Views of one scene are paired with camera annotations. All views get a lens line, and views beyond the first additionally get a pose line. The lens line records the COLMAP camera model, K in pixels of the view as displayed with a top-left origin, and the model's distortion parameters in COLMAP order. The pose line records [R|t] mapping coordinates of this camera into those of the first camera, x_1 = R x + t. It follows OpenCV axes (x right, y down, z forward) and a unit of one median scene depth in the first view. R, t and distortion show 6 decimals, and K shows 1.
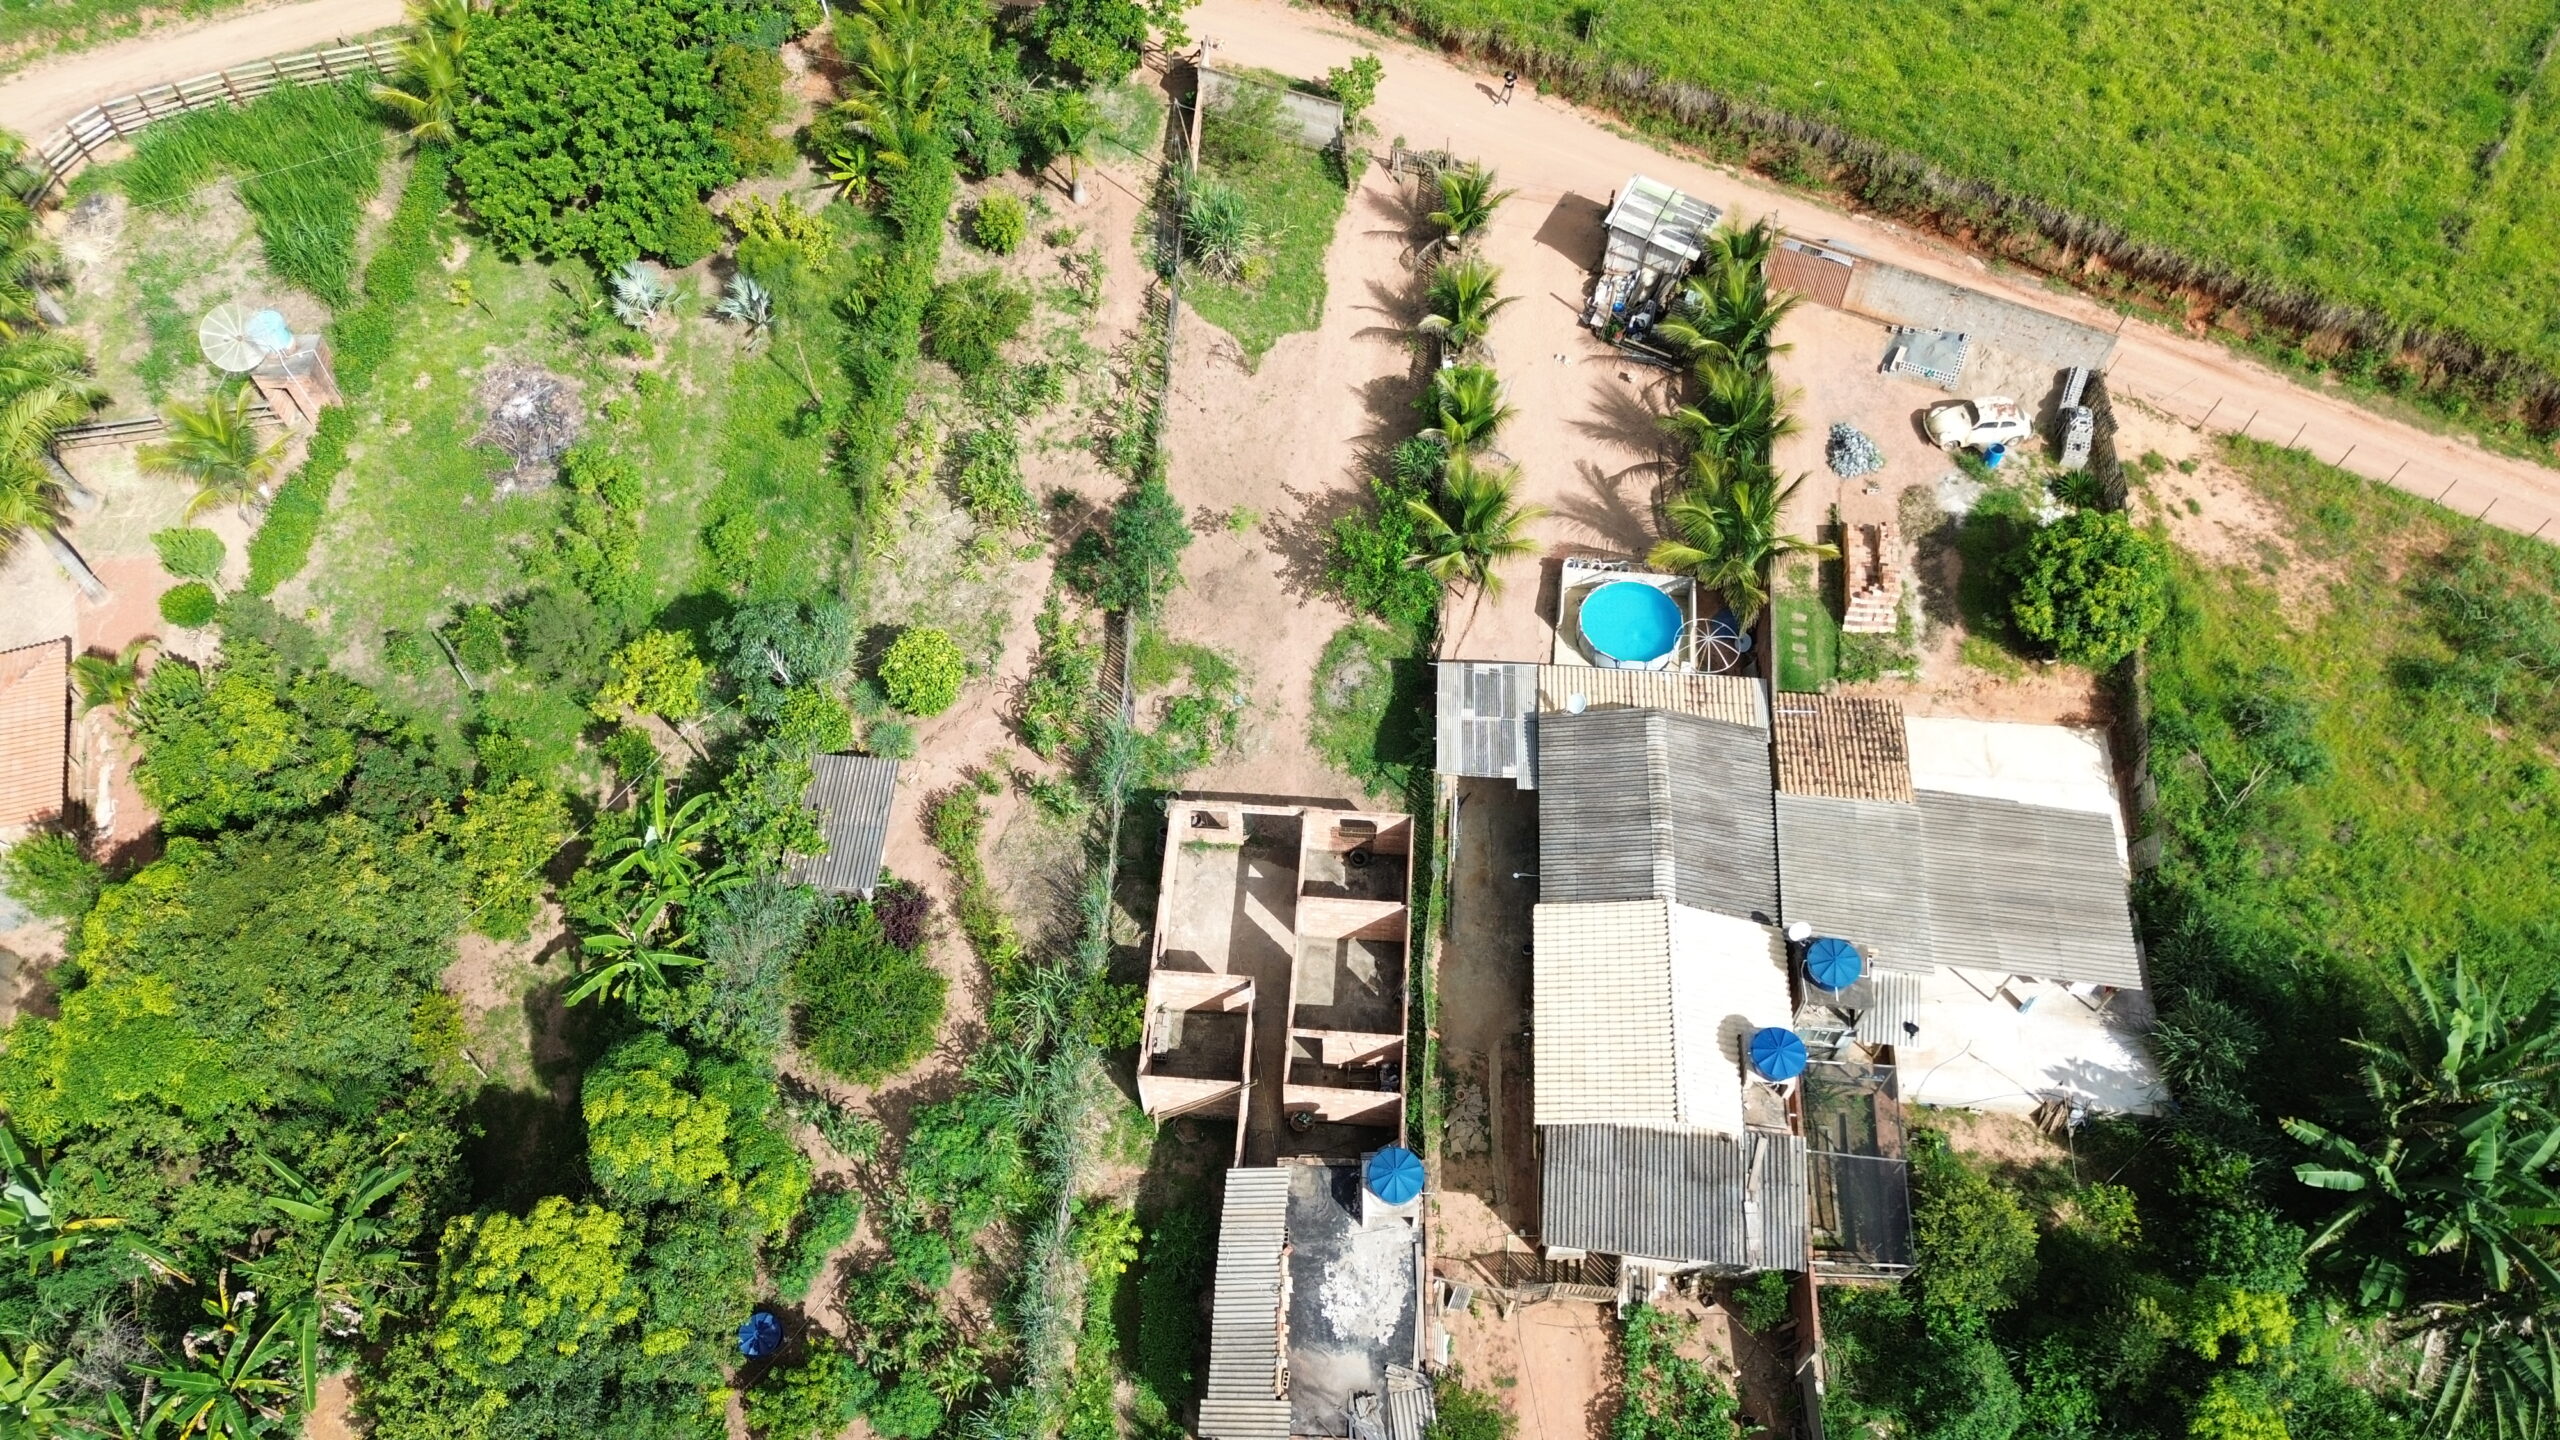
lens RADIAL K [[1821.6, 0, 1278.2], [0, 1821.6, 705.7], [0, 0, 1]] dist [0.068377, -0.065252]
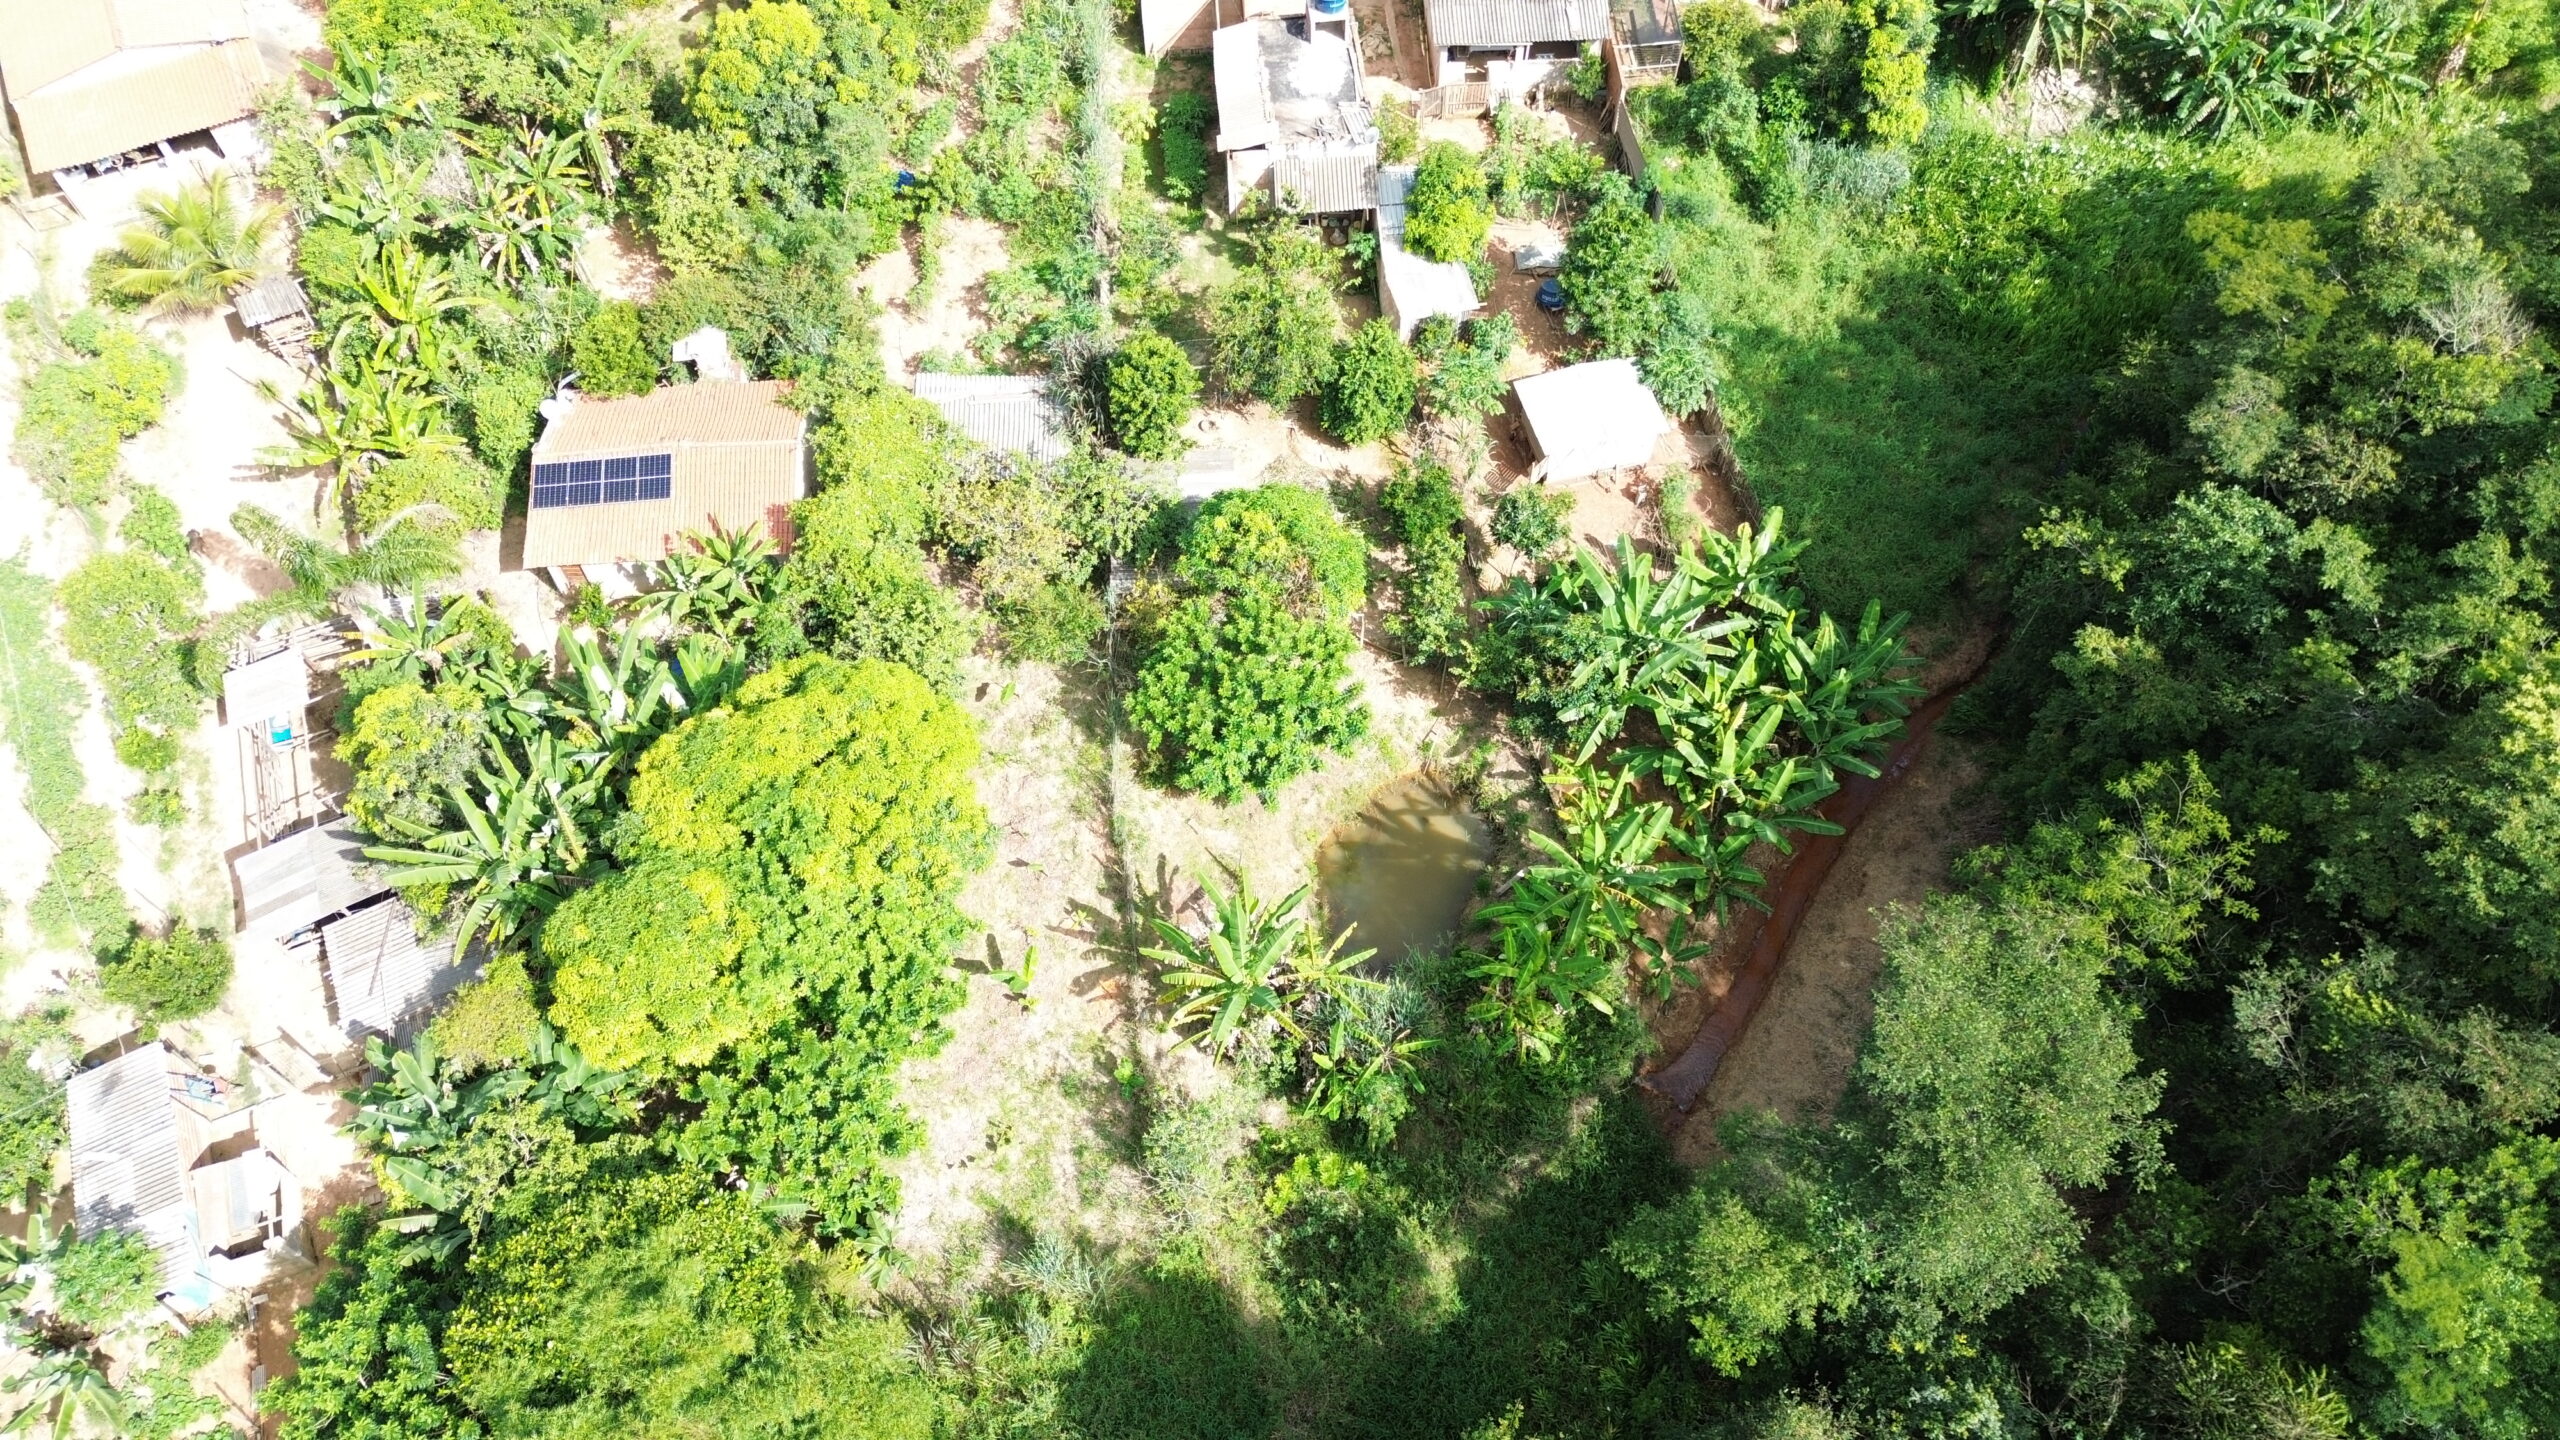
lens RADIAL K [[1821.6, 0, 1282.0], [0, 1821.6, 709.8], [0, 0, 1]] dist [0.068377, -0.065252]
pose [[0.990475, -0.114635, 0.076270, -0.124188], [0.114632, 0.993398, 0.004438, 0.668162], [-0.076276, 0.004347, 0.997077, -0.374954]]
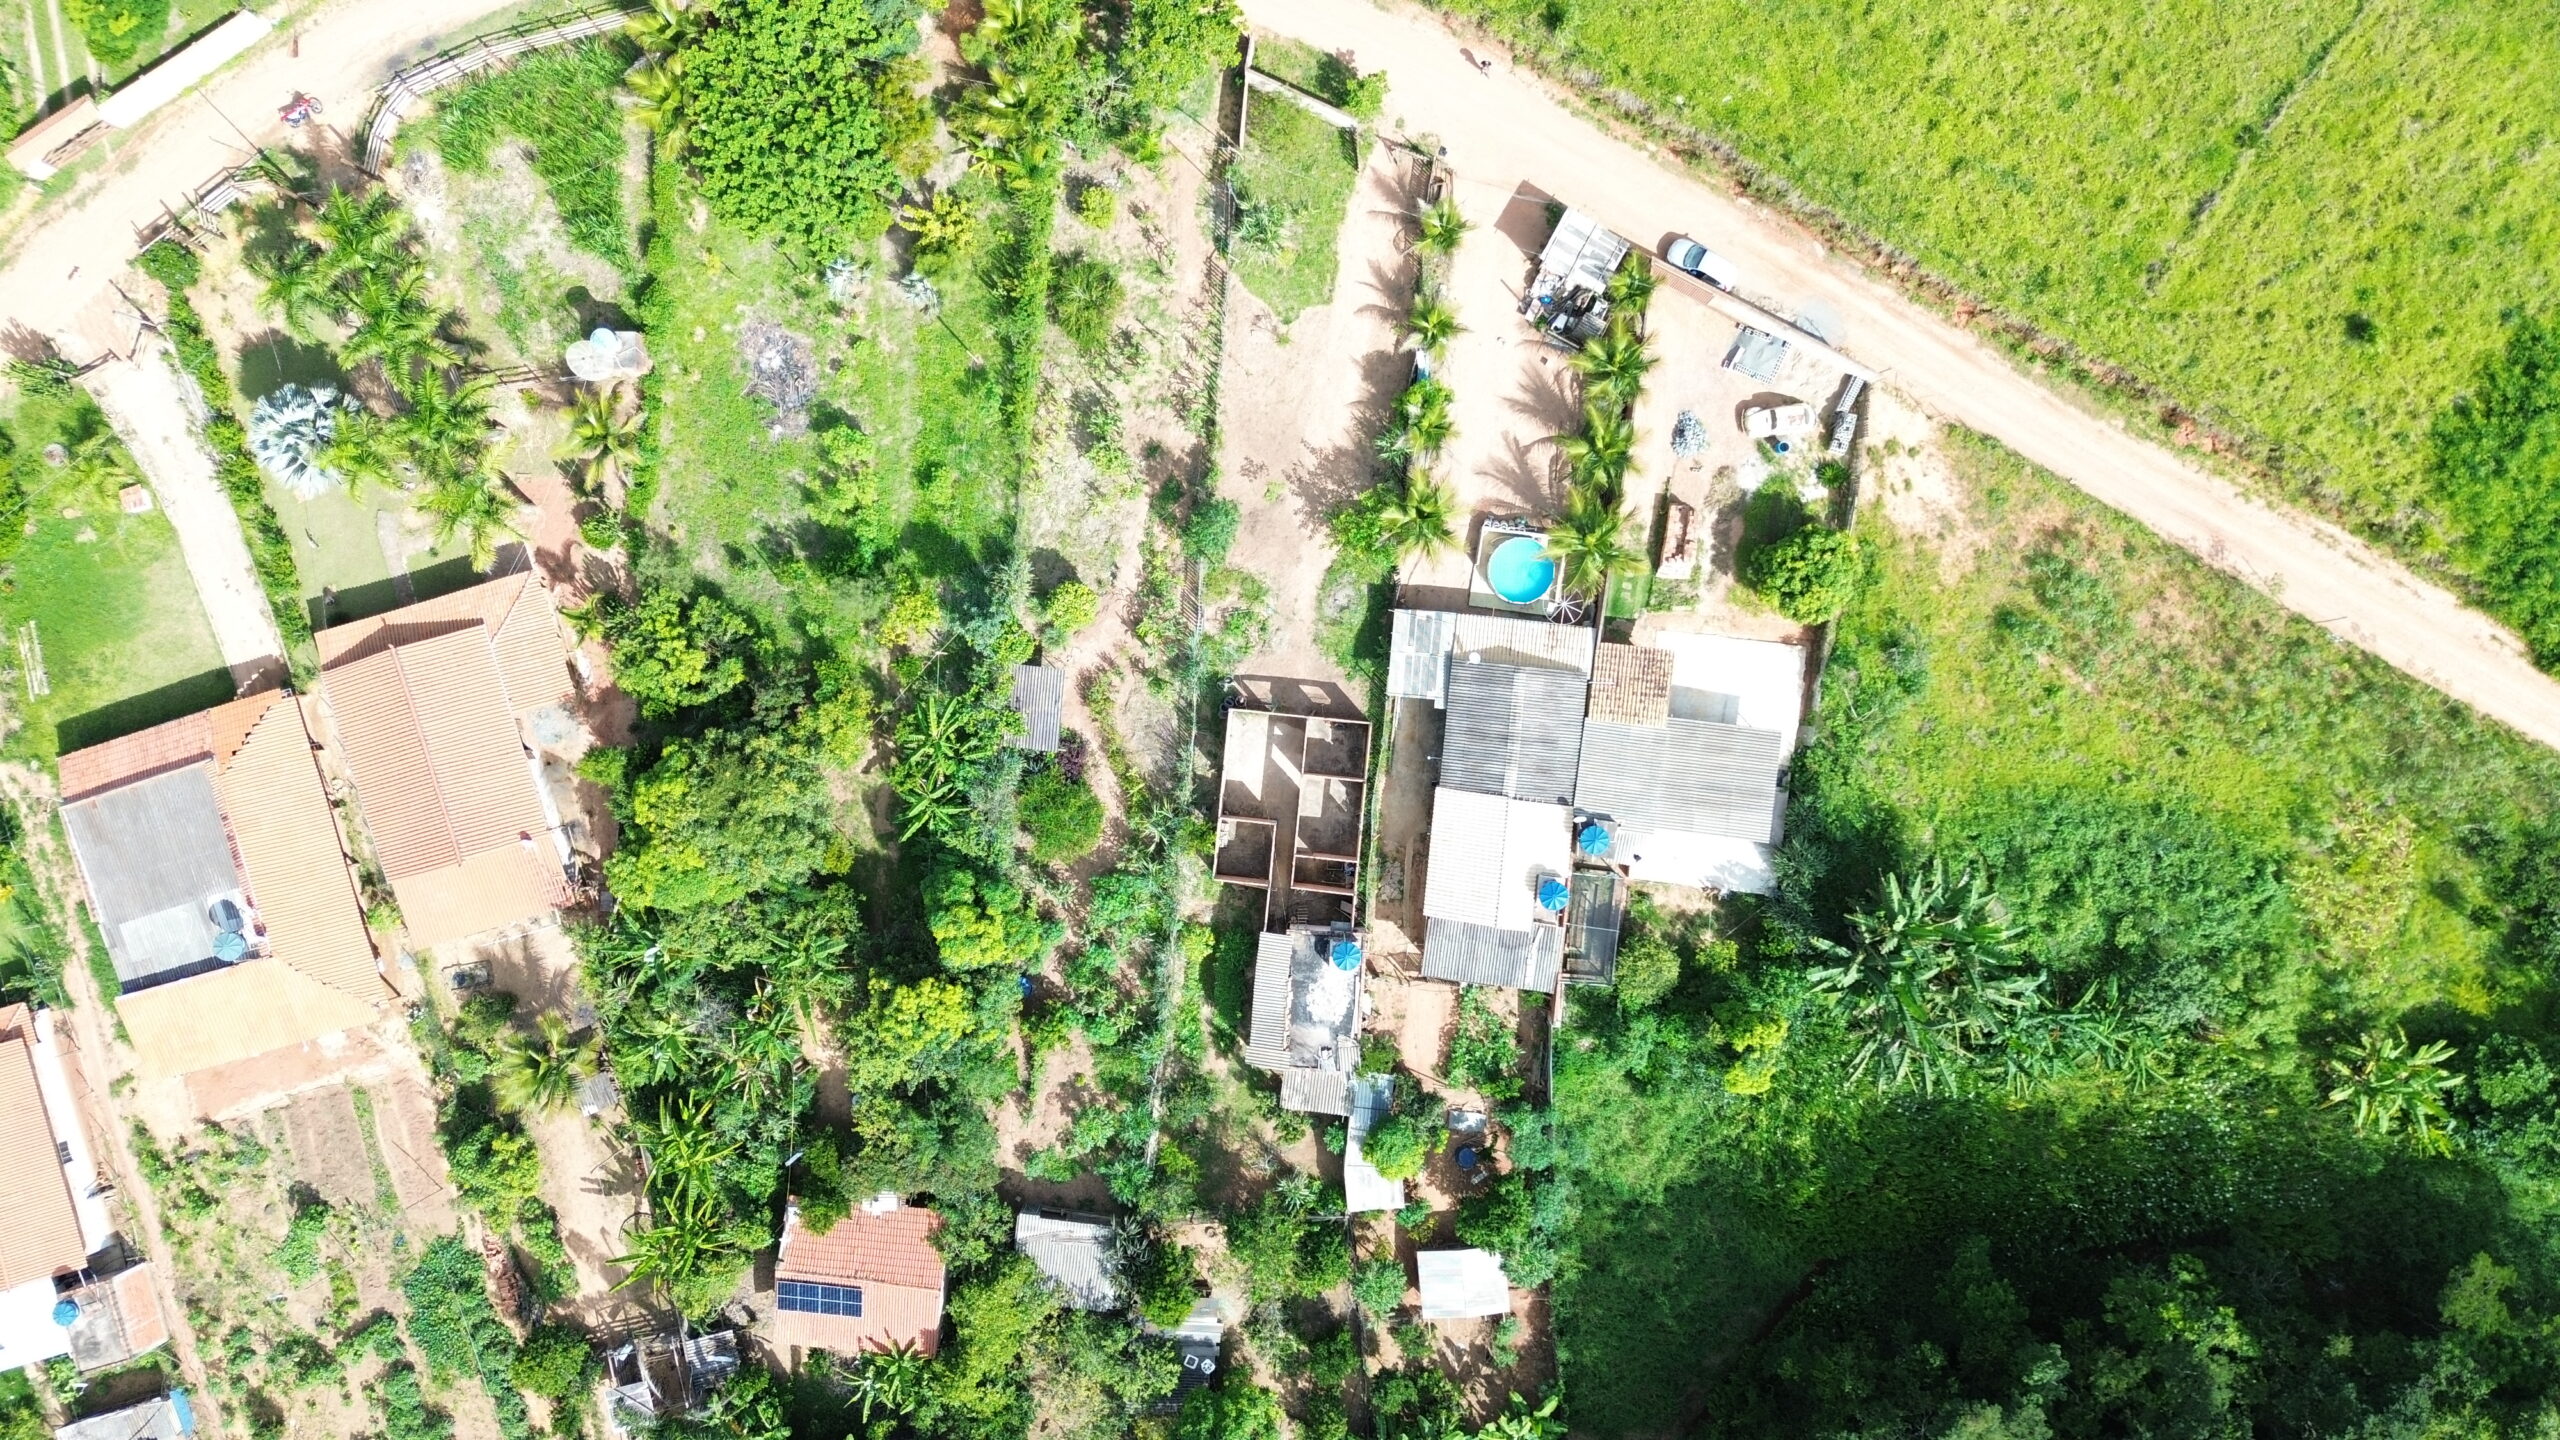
lens RADIAL K [[1821.6, 0, 1289.2], [0, 1821.6, 723.3], [0, 0, 1]] dist [0.068377, -0.065252]
pose [[0.999694, 0.024273, -0.004777, 0.005269], [-0.017591, 0.833233, 0.552642, -0.835342], [0.017395, -0.552388, 0.833405, -0.394011]]
